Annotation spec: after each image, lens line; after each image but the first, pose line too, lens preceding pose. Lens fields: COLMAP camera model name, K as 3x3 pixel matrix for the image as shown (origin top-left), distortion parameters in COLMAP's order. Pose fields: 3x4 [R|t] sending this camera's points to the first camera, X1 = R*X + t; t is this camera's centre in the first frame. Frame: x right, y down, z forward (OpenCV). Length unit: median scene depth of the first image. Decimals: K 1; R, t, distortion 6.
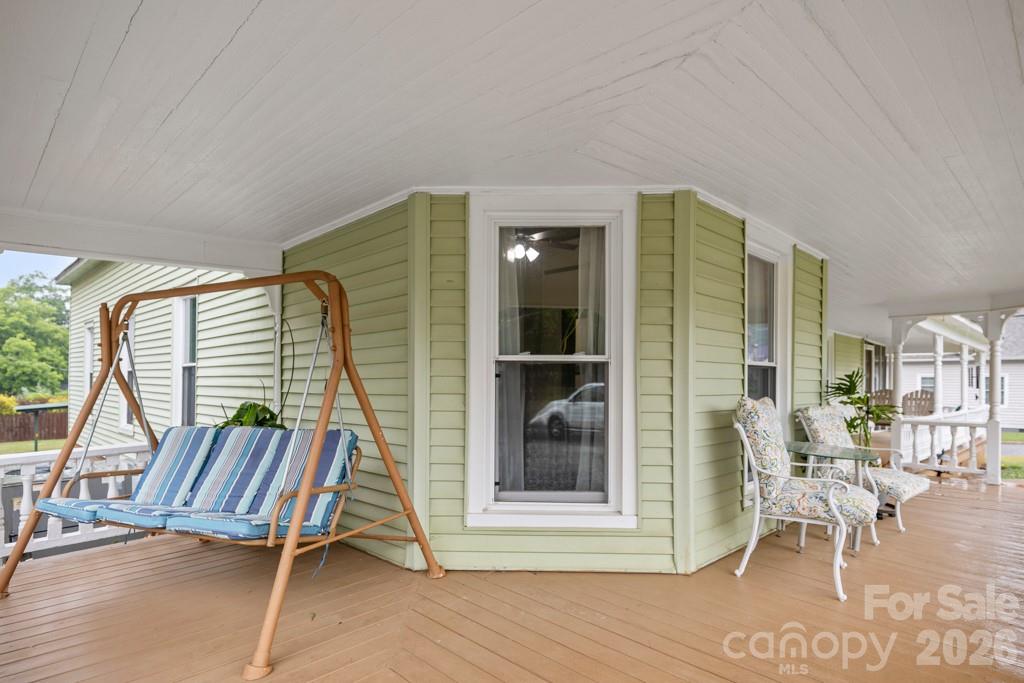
lens RADIAL K [[565.2, 0, 515.1], [0, 565.2, 379.6], [0, 0, 1]] dist [-0.007663, -0.002292]
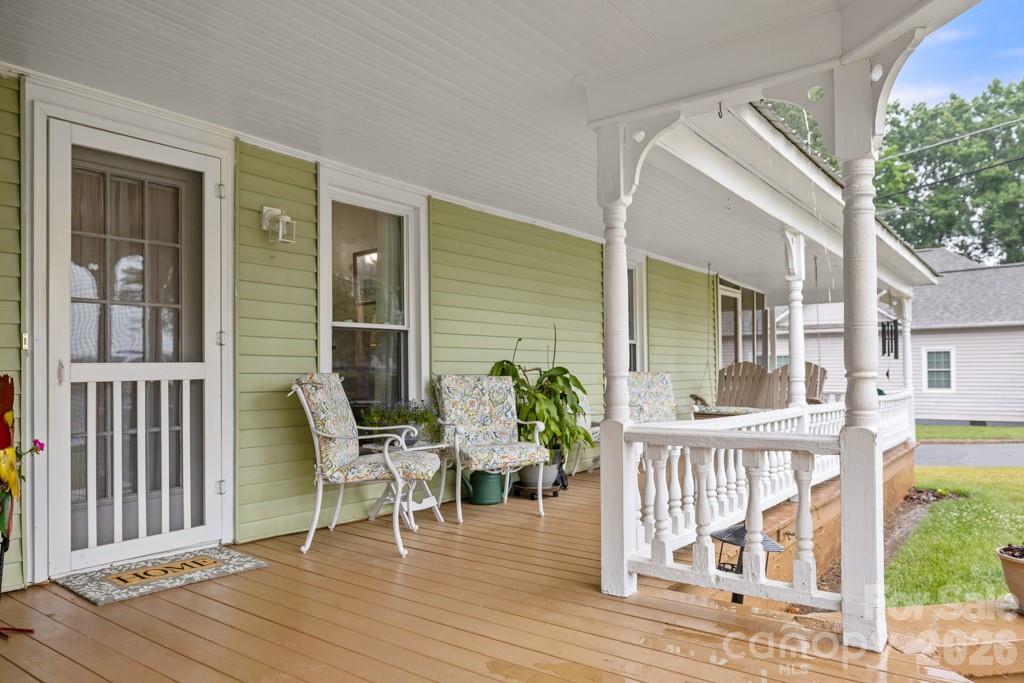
lens RADIAL K [[694.9, 0, 512.4], [0, 694.9, 359.4], [0, 0, 1]] dist [-0.011764, -0.001421]
pose [[0.989452, -0.010979, 0.144443, 0.542198], [0.012977, 0.999833, -0.012894, 0.033154], [-0.144277, 0.014632, 0.989429, 0.582031]]
